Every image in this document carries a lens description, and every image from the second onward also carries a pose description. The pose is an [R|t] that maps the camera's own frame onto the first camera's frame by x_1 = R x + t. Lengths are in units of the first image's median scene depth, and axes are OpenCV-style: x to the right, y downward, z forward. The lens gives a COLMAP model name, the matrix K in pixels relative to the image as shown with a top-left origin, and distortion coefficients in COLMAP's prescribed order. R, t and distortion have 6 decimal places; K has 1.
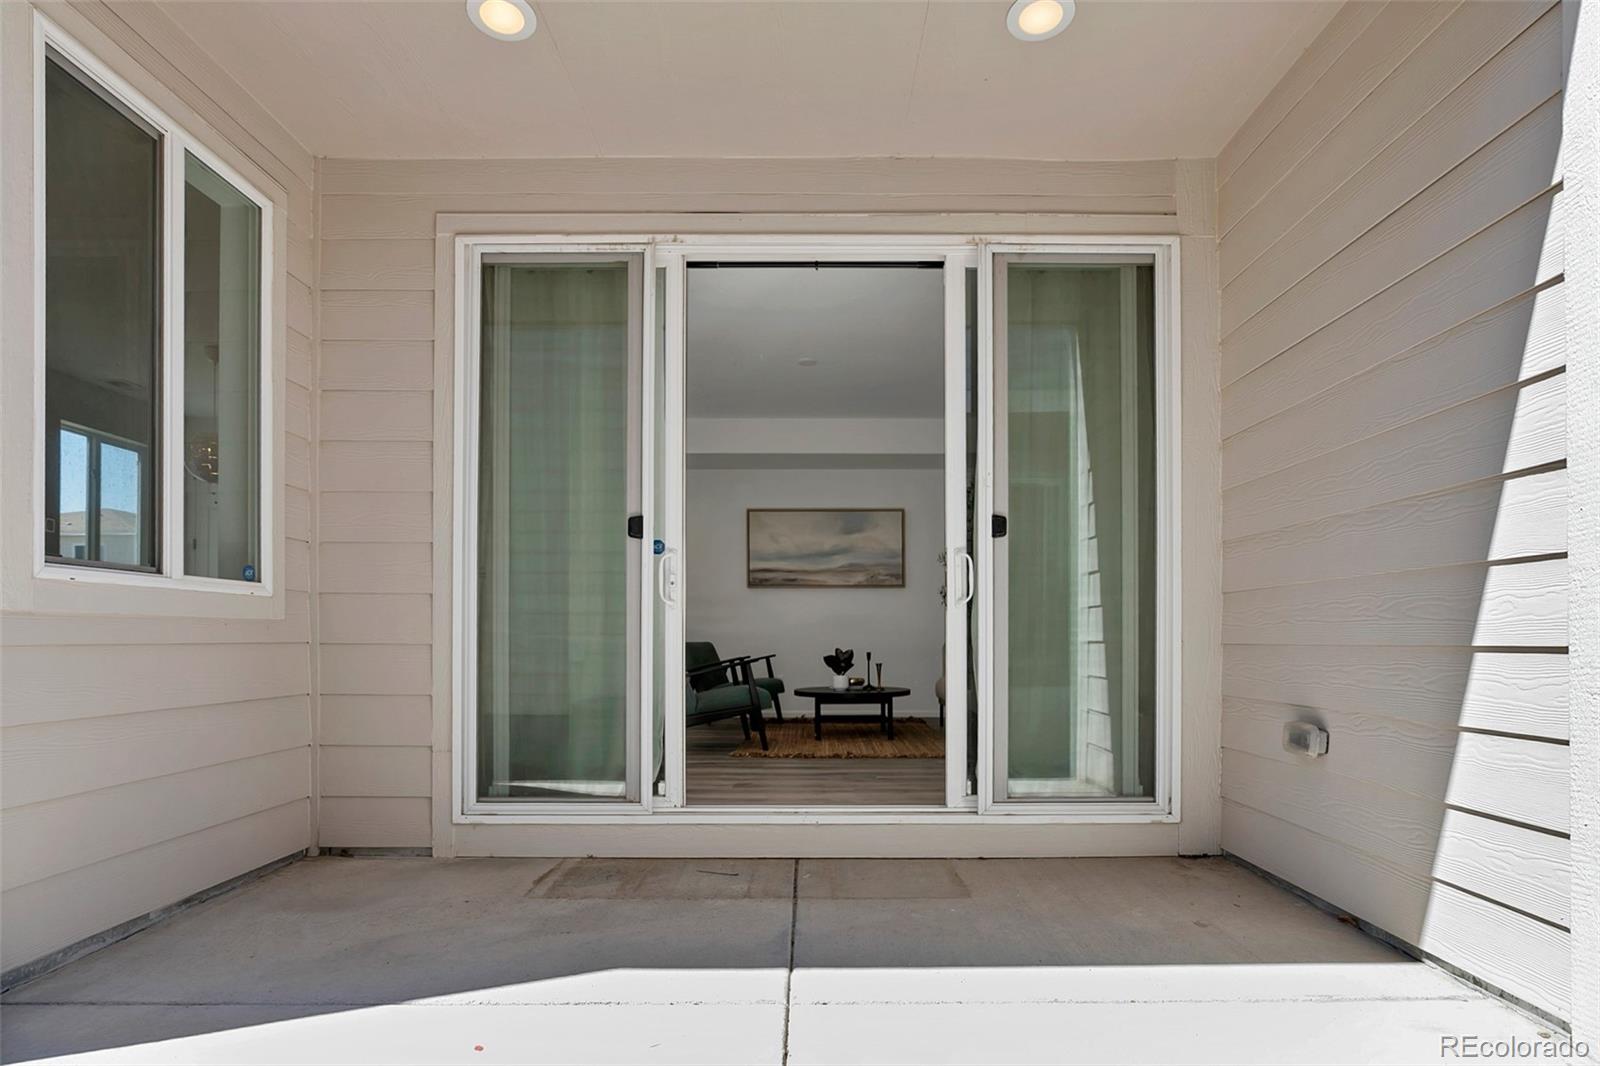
lens RADIAL K [[738.0, 0, 799.3], [0, 738.0, 638.2], [0, 0, 1]] dist [-0.019840, 0.008097]
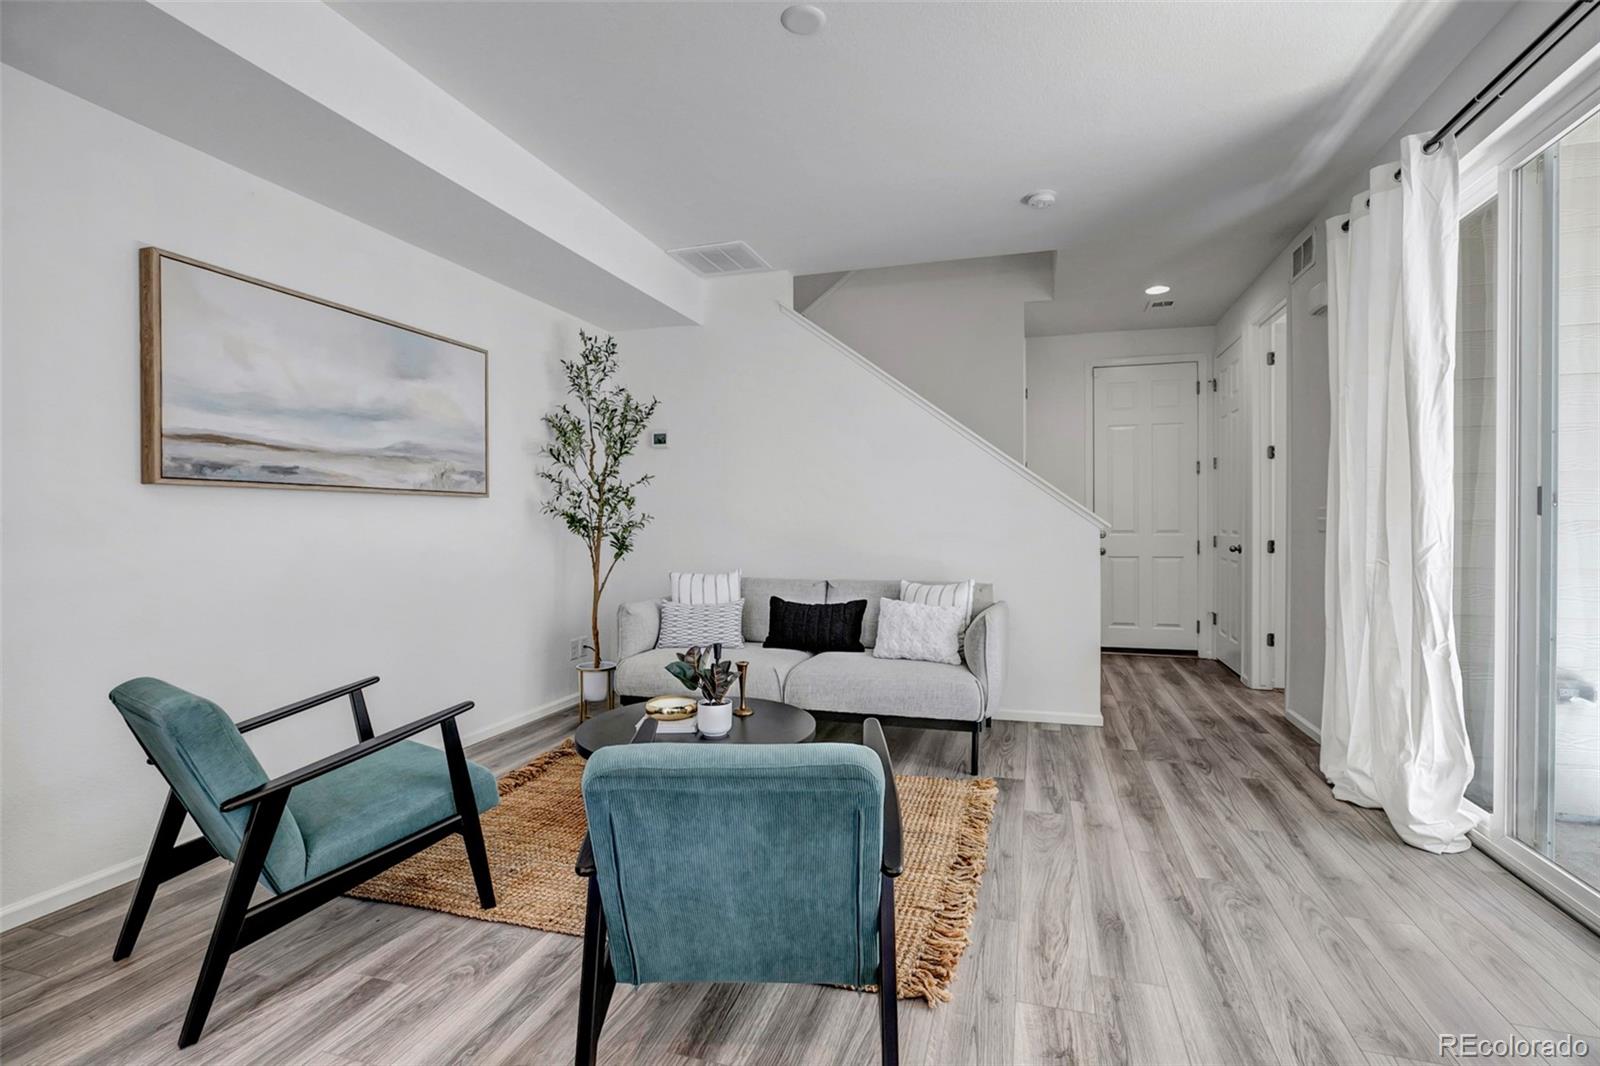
lens RADIAL K [[738.0, 0, 807.5], [0, 738.0, 528.5], [0, 0, 1]] dist [-0.019840, 0.008097]
pose [[0.289623, -0.010735, 0.957081, -0.300694], [-0.003938, 0.999915, 0.012407, -0.054117], [-0.957133, -0.007362, 0.289556, 0.624653]]
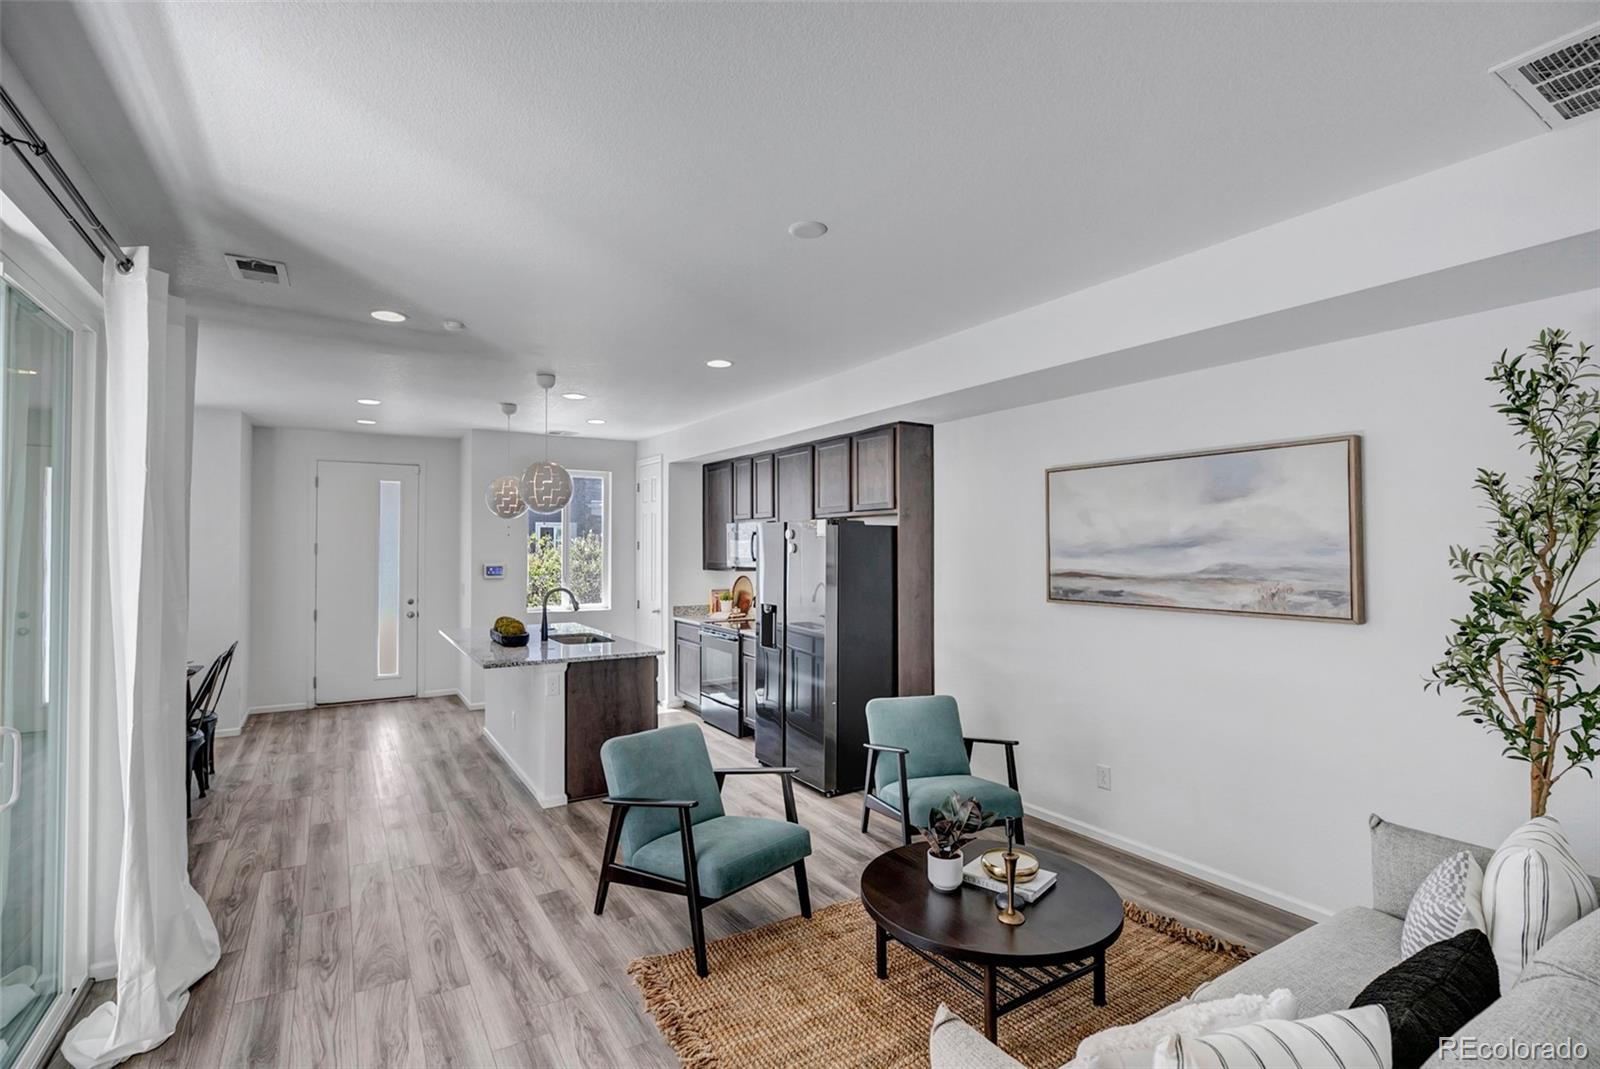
lens RADIAL K [[738.0, 0, 797.4], [0, 738.0, 530.6], [0, 0, 1]] dist [-0.019840, 0.008097]
pose [[0.538204, -0.021773, -0.842533, 0.318988], [0.005757, 0.999738, -0.022158, -0.114257], [0.842795, 0.007075, 0.538188, 0.516560]]
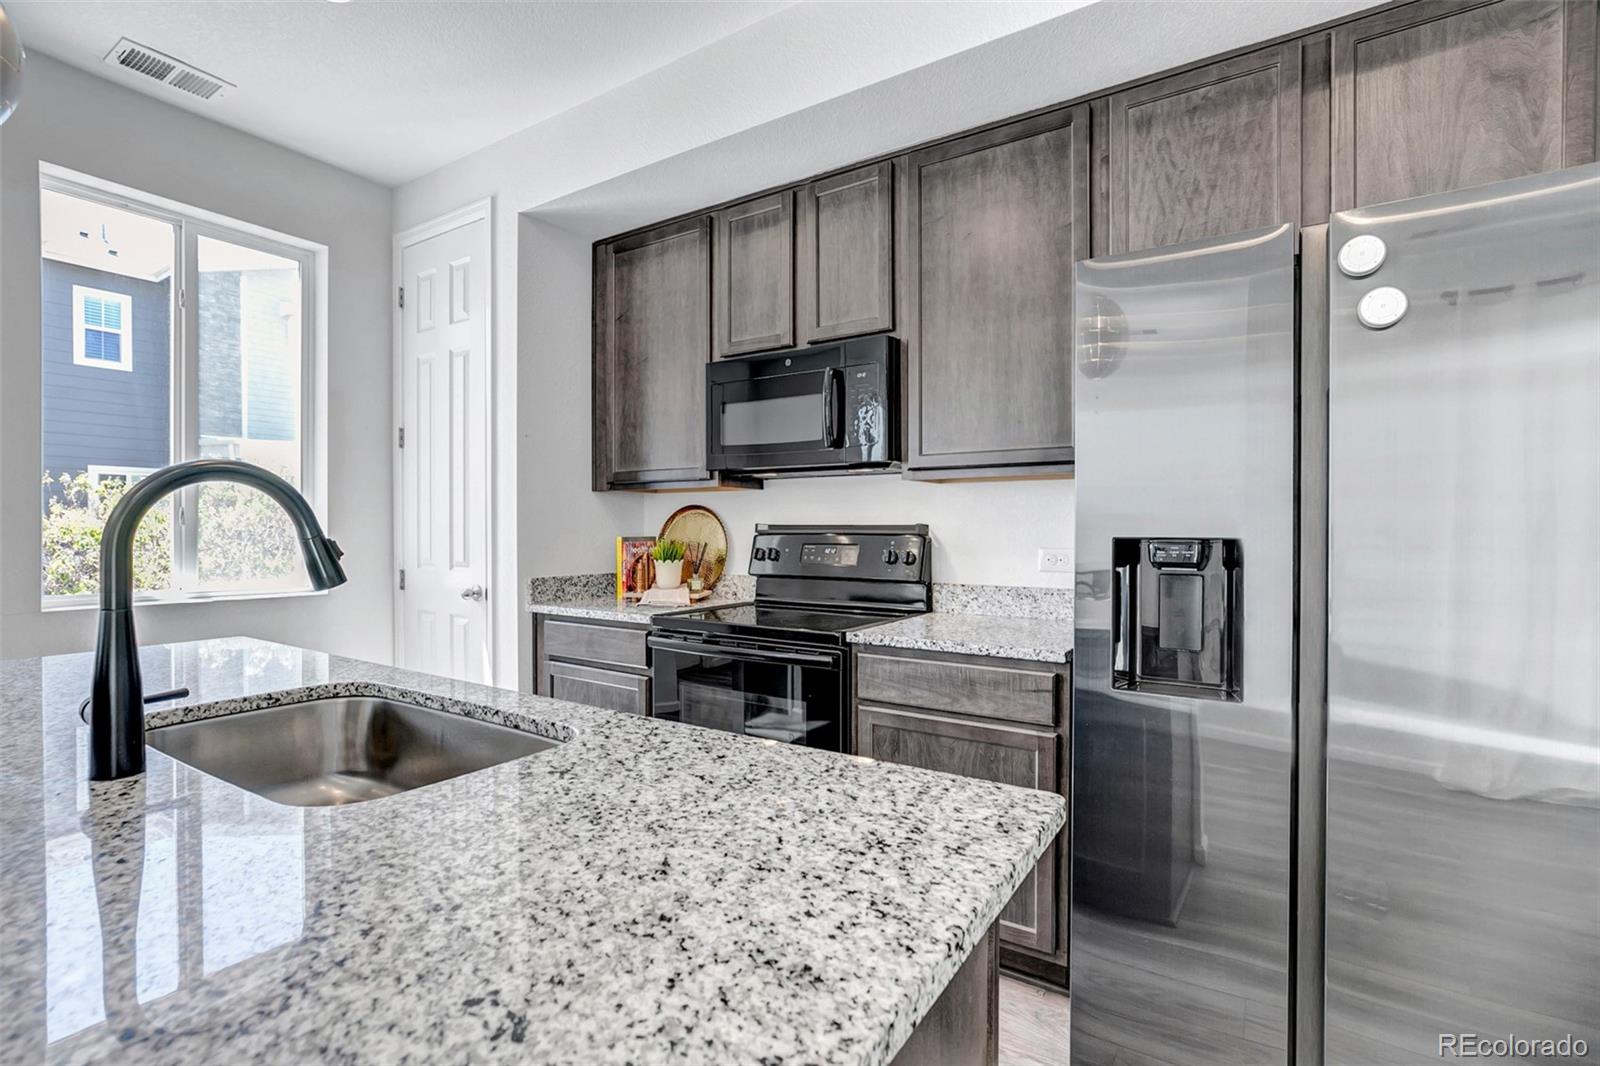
lens RADIAL K [[738.0, 0, 800.0], [0, 738.0, 530.6], [0, 0, 1]] dist [-0.019840, 0.008097]
pose [[0.840518, -0.000011, -0.541784, -0.295954], [0.004381, 0.999967, 0.006777, -0.061260], [0.541766, -0.008069, 0.840491, 0.664293]]
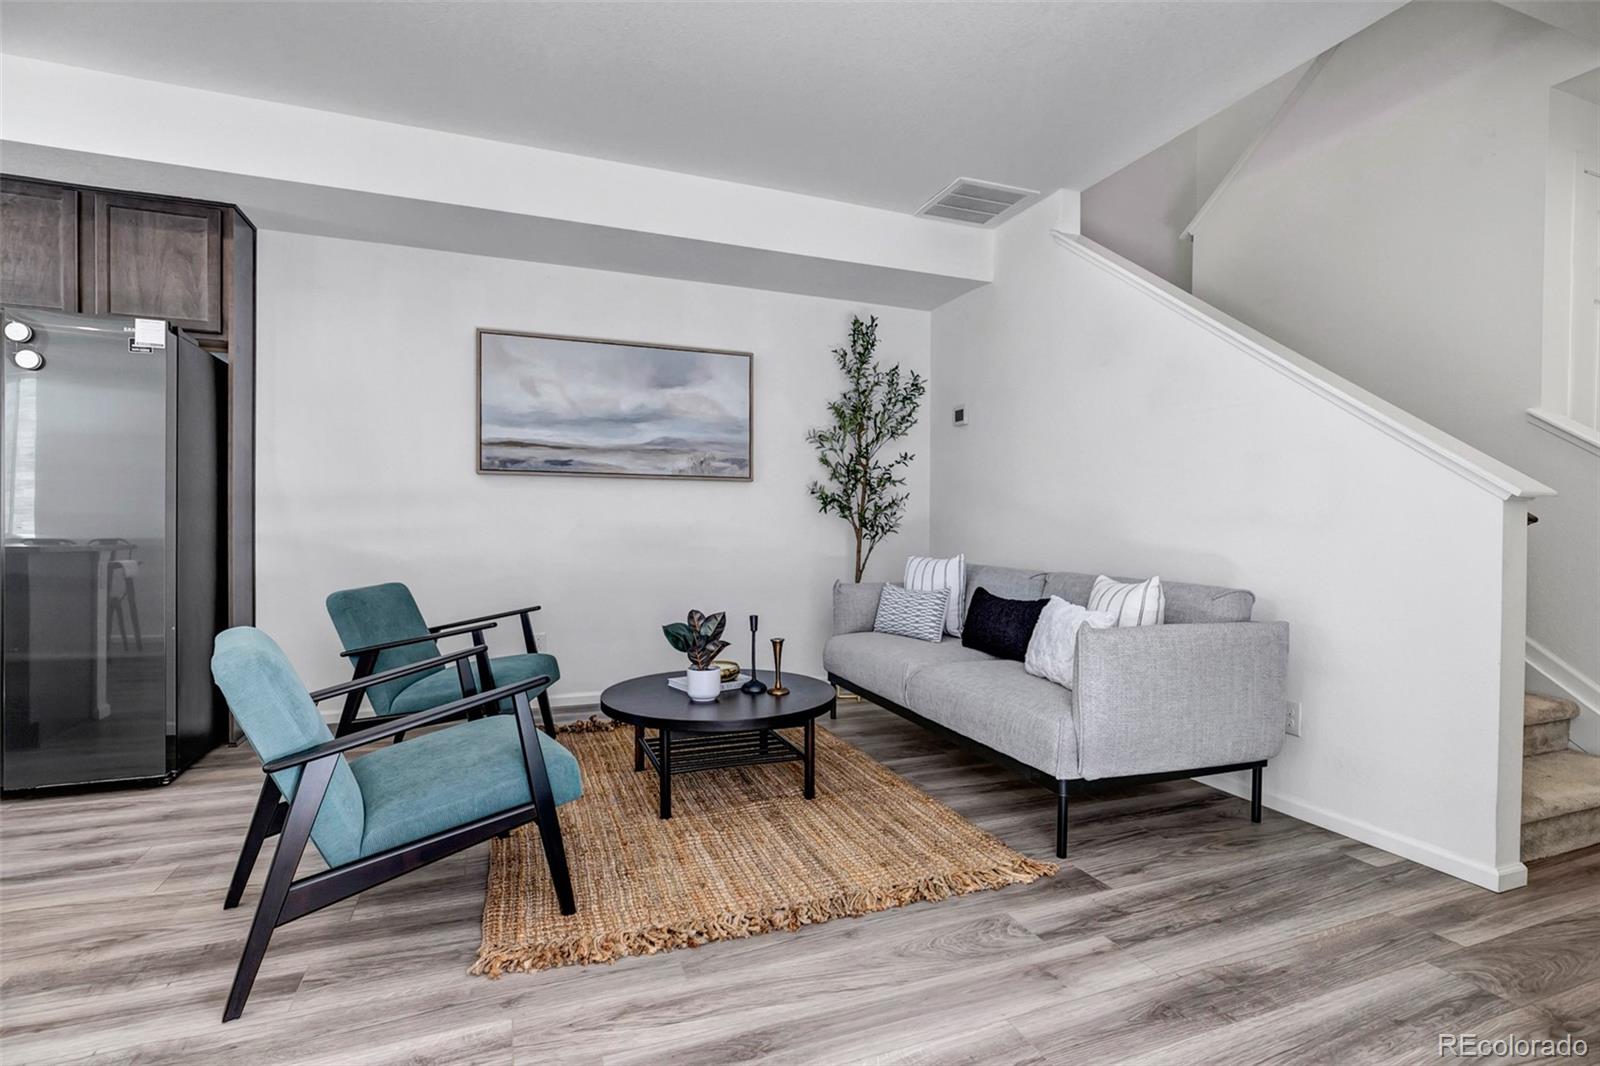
lens RADIAL K [[738.0, 0, 794.1], [0, 738.0, 538.6], [0, 0, 1]] dist [-0.019840, 0.008097]
pose [[0.930881, -0.001264, 0.365321, -0.051106], [-0.008870, 0.999621, 0.026059, -0.037131], [-0.365216, -0.027498, 0.930517, 0.409962]]
